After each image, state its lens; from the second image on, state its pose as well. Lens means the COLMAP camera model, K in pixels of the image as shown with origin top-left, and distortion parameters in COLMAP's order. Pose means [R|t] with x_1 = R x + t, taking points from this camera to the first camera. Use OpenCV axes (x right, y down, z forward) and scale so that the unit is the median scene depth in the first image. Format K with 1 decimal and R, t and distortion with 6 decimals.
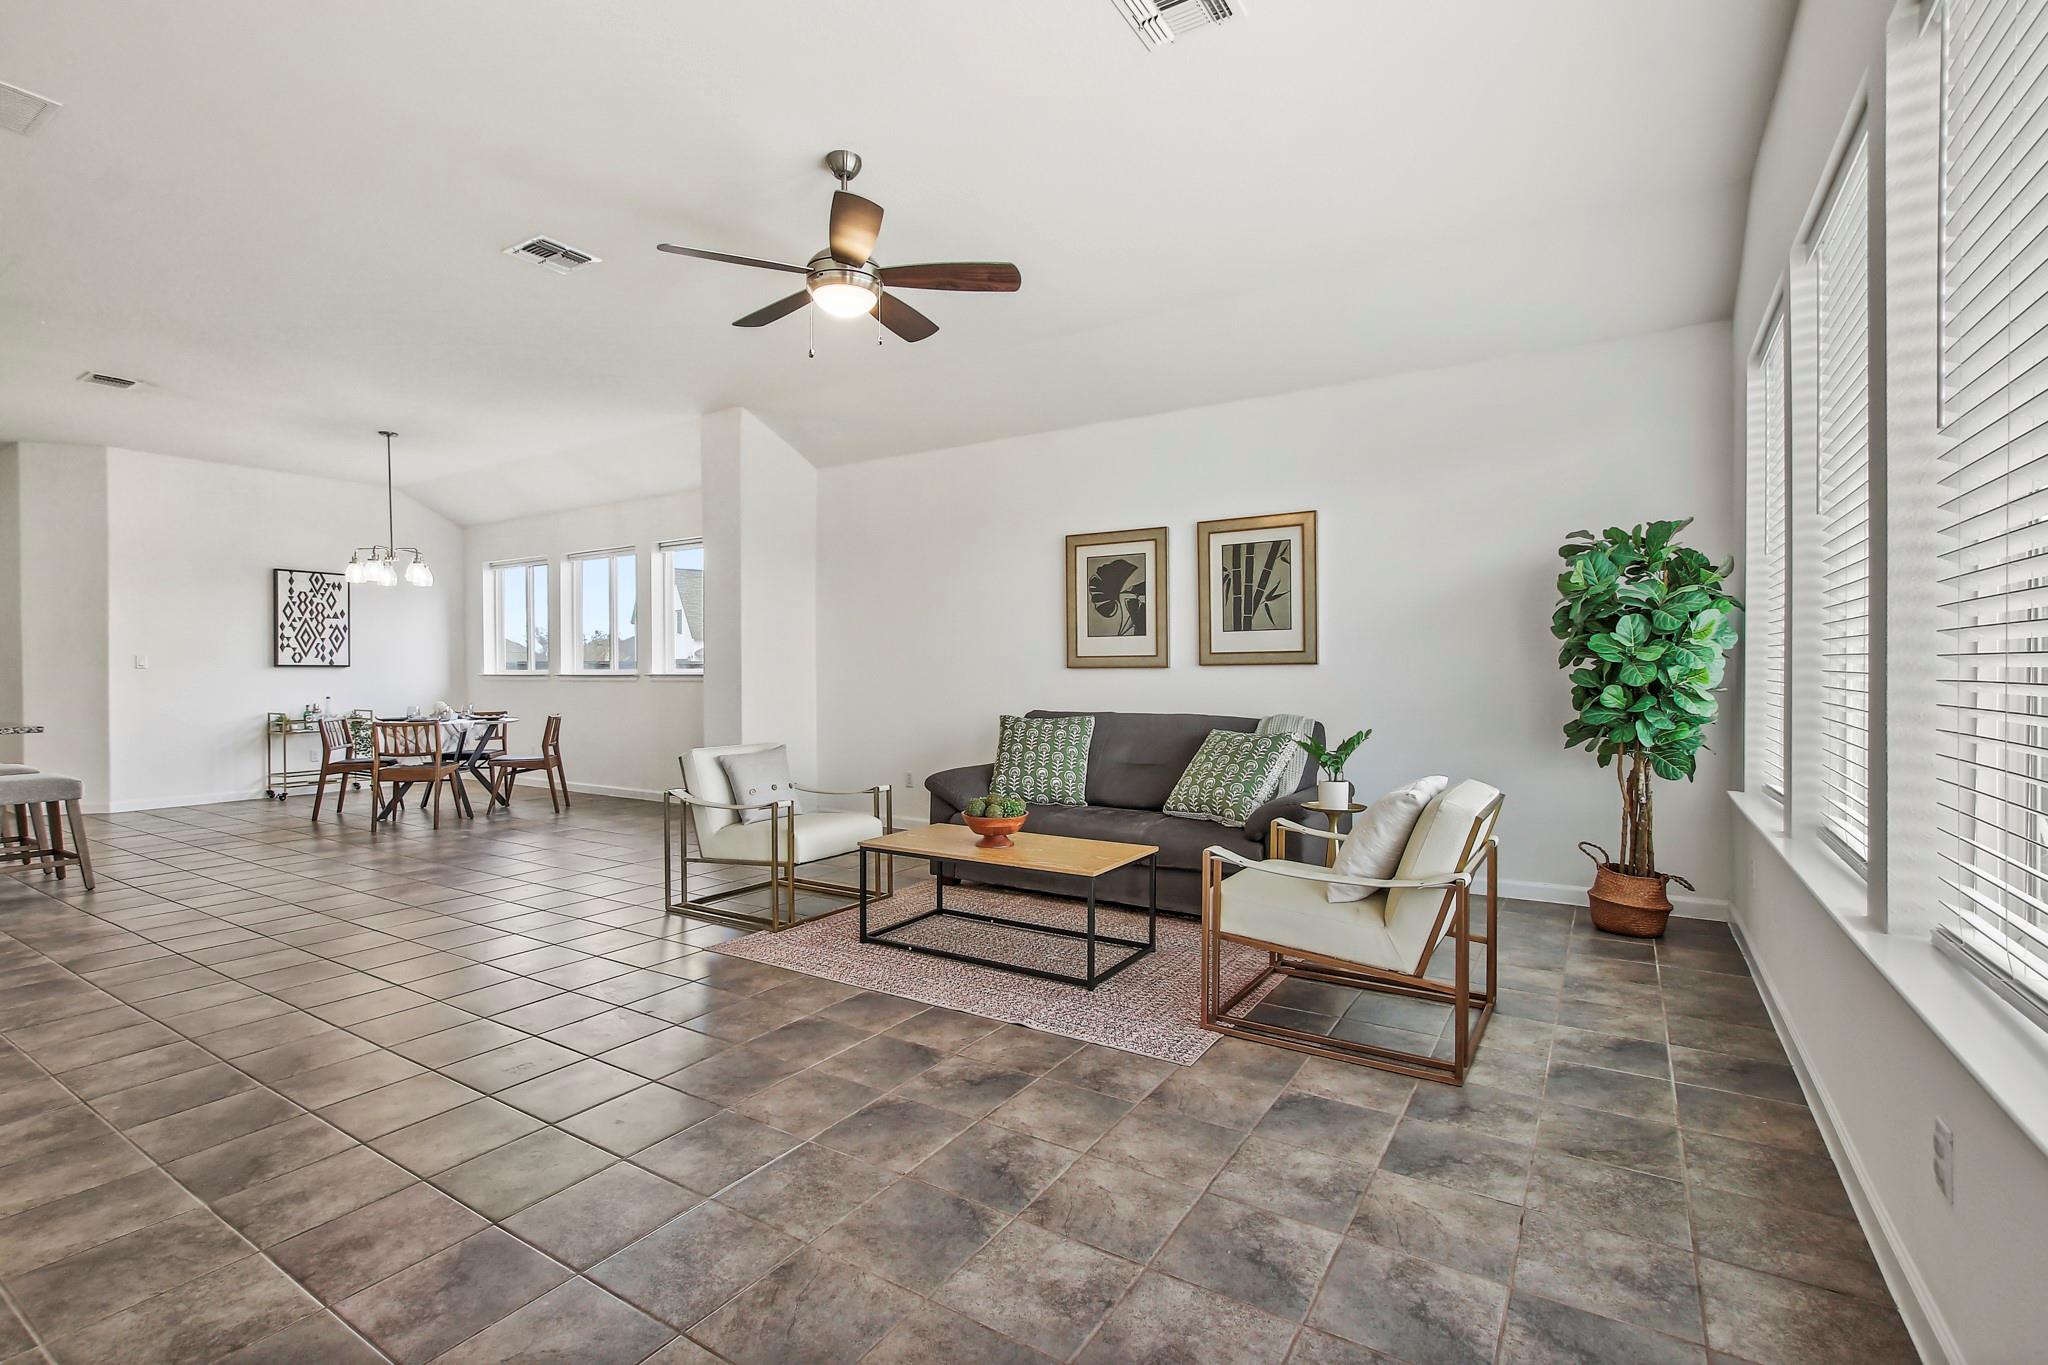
lens RADIAL K [[942.0, 0, 1017.2], [0, 942.0, 682.5], [0, 0, 1]] dist [-0.011807, 0.003774]
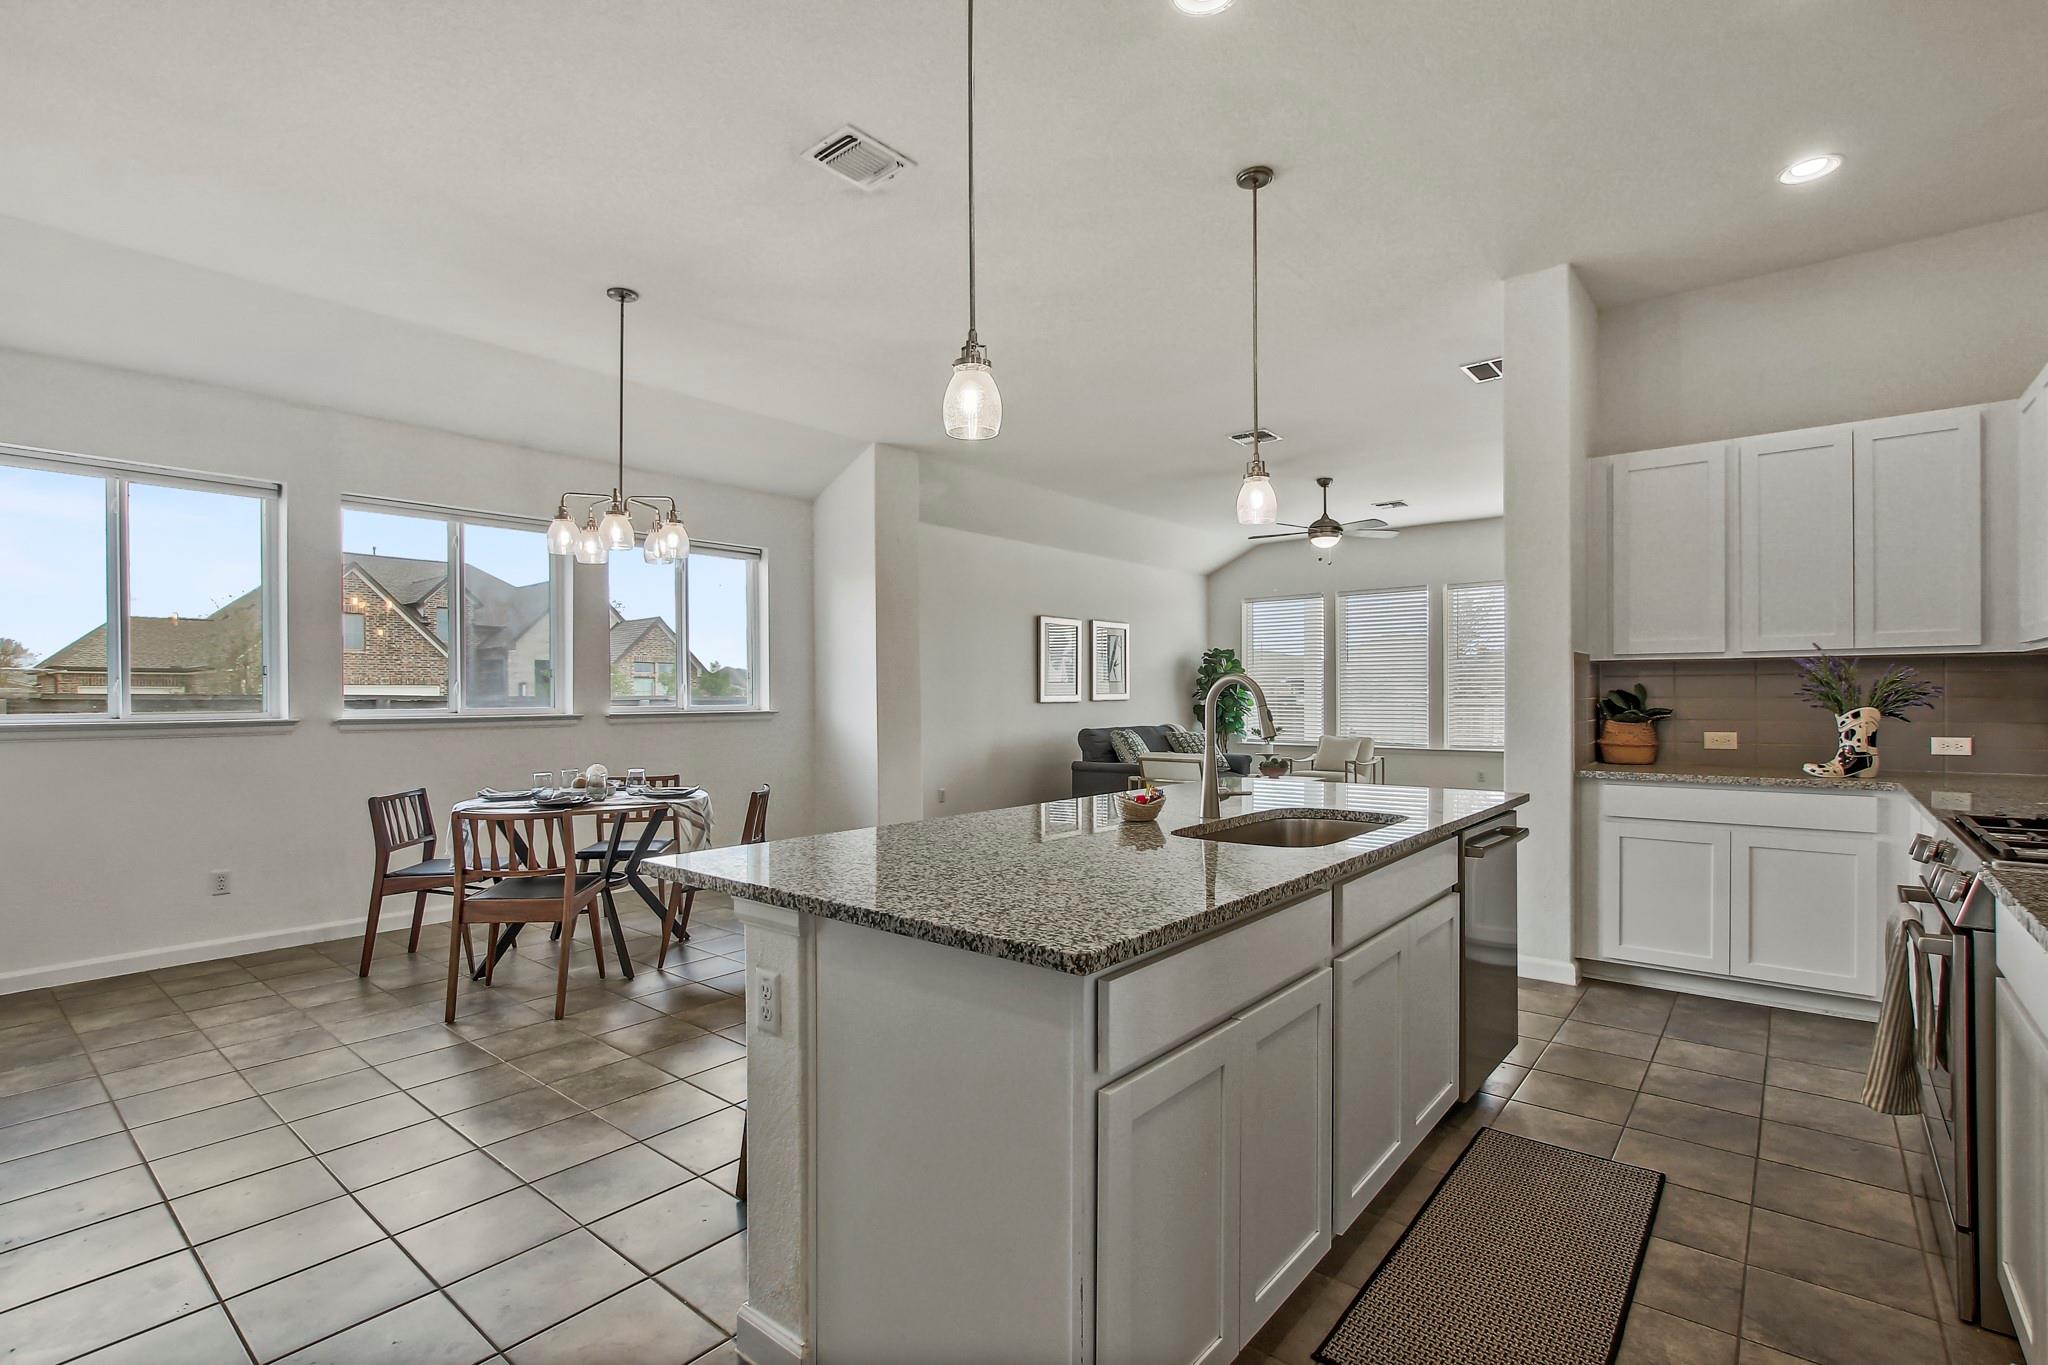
lens RADIAL K [[942.0, 0, 1027.7], [0, 942.0, 701.4], [0, 0, 1]] dist [-0.011807, 0.003774]
pose [[0.112470, -0.001208, 0.993654, -1.002770], [0.018897, 0.999821, -0.000924, -0.011166], [-0.993475, 0.018881, 0.112473, 0.575493]]
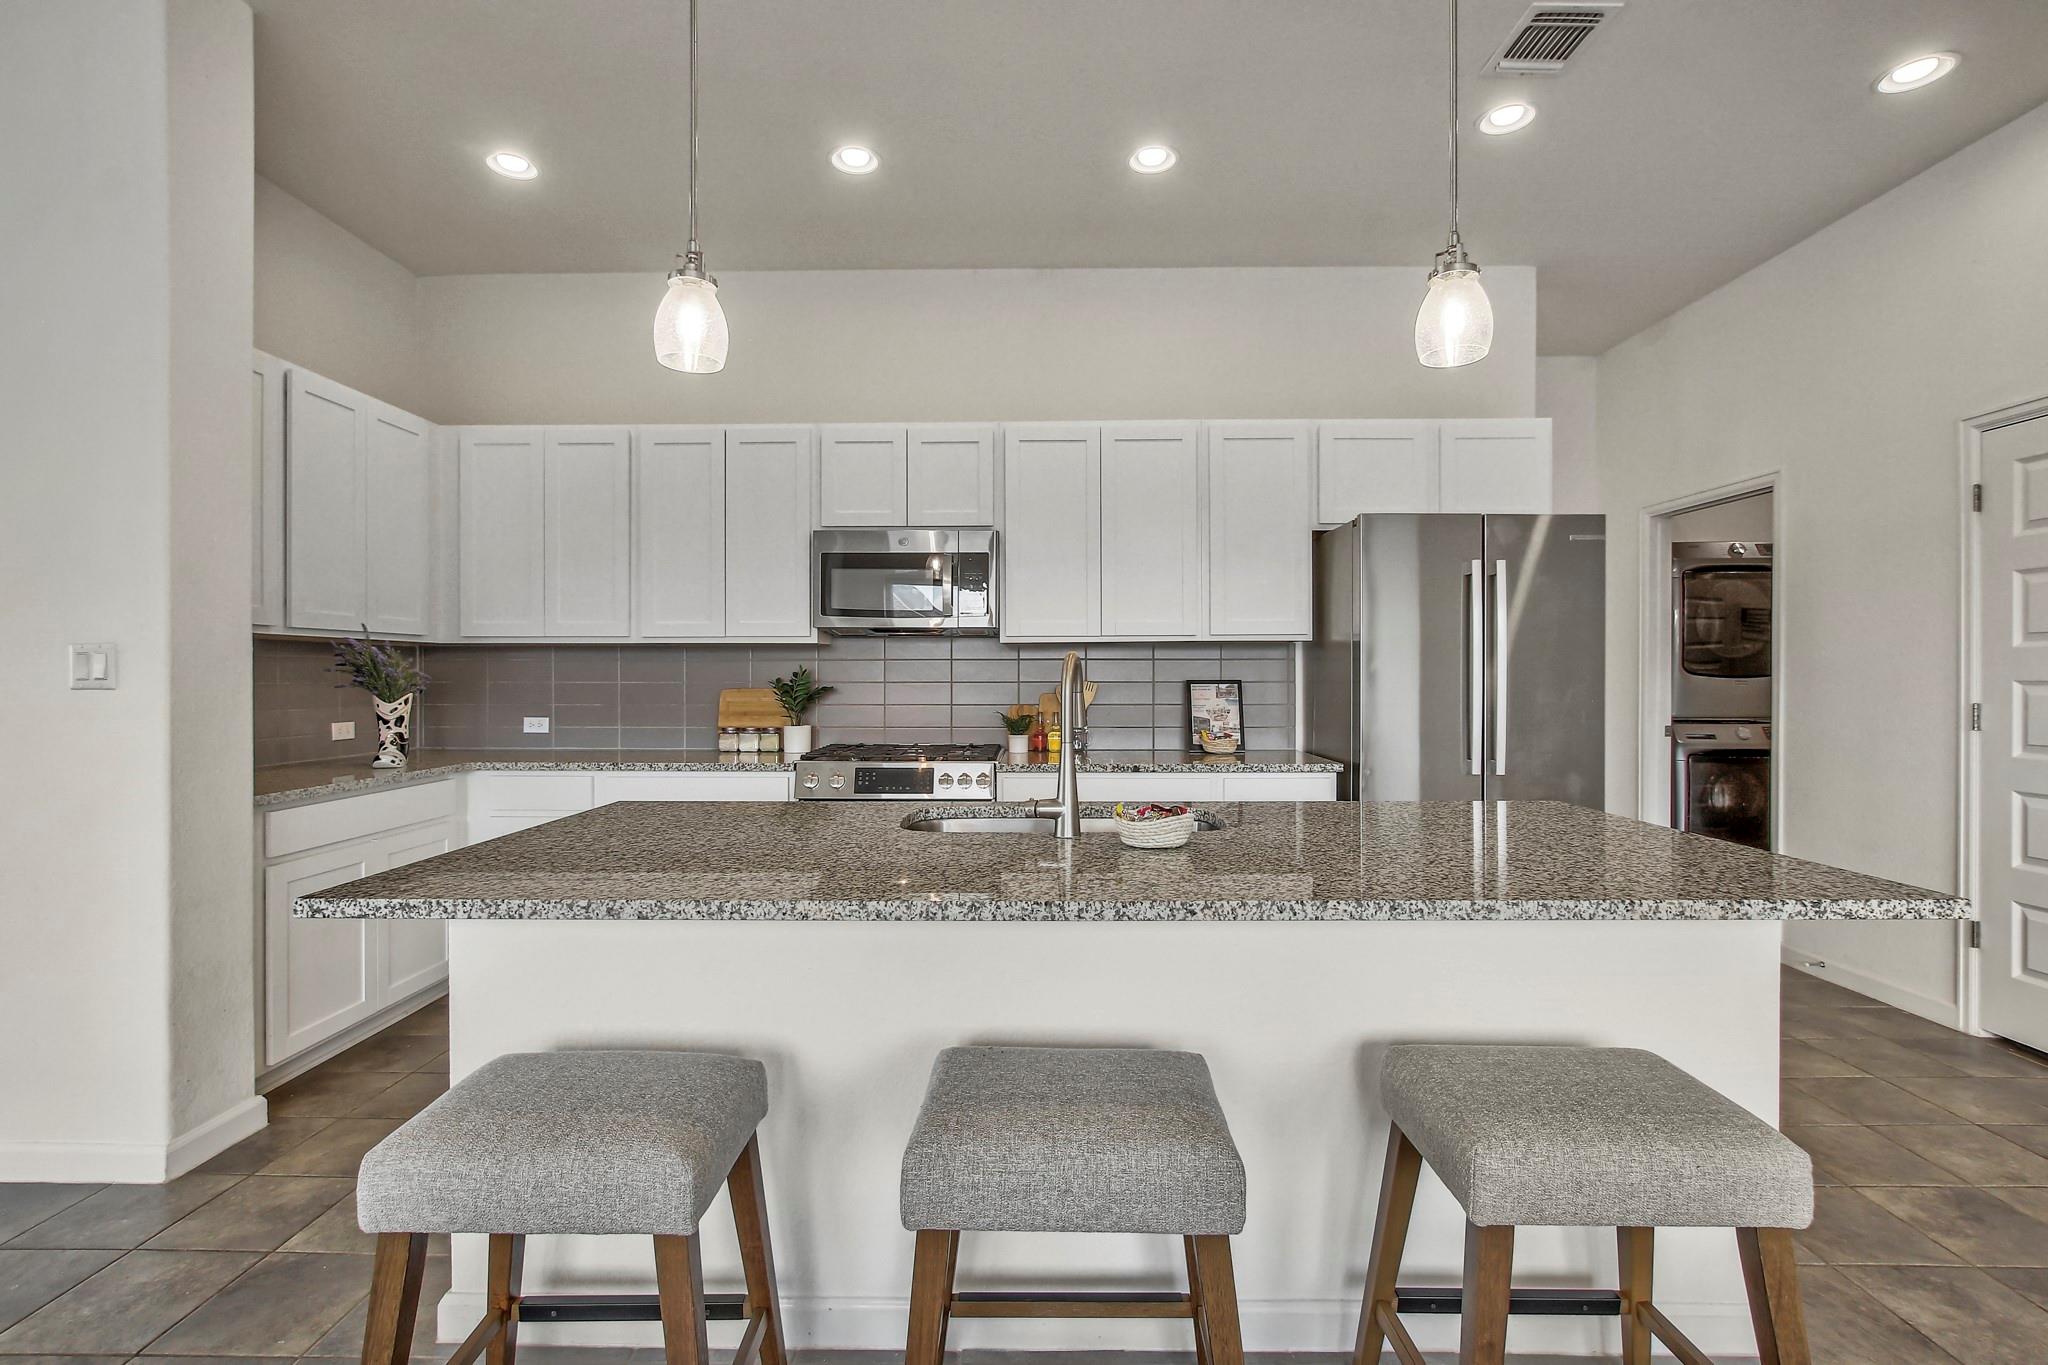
lens RADIAL K [[942.0, 0, 1019.8], [0, 942.0, 677.7], [0, 0, 1]] dist [-0.011807, 0.003774]
pose [[-0.847470, 0.008226, -0.530780, -0.575279], [-0.002096, 0.999820, 0.018843, -0.016899], [0.530839, 0.017082, -0.847300, 0.739169]]
